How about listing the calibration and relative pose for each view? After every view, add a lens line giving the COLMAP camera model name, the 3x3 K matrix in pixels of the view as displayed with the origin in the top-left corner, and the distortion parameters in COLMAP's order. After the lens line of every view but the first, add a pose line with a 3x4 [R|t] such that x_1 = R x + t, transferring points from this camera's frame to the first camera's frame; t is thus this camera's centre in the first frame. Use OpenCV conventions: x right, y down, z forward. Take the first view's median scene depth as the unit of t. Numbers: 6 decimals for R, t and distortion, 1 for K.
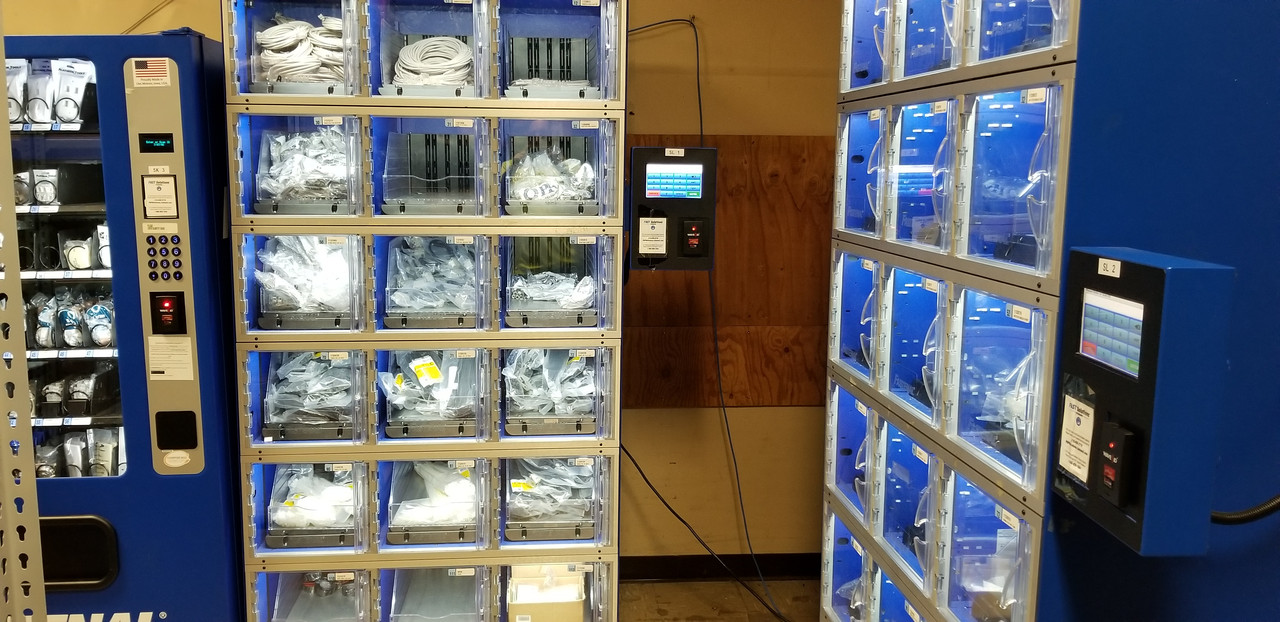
lens RADIAL K [[1038.9, 0, 638.9], [0, 1038.9, 309.8], [0, 0, 1]] dist [0.031411, -0.004283]
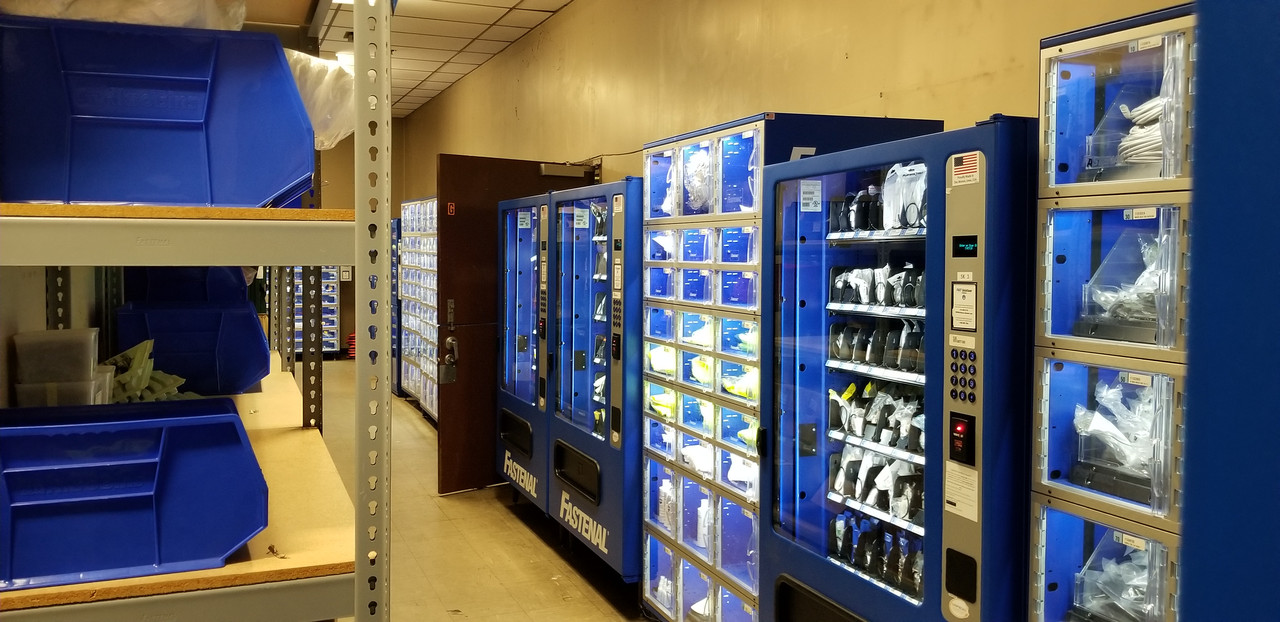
lens RADIAL K [[1038.9, 0, 637.9], [0, 1038.9, 289.0], [0, 0, 1]] dist [0.031411, -0.004283]
pose [[0.275516, 0.038605, -0.960521, 0.310667], [-0.144931, 0.989440, -0.001804, -0.080328], [0.950308, 0.139707, 0.278201, 0.485030]]
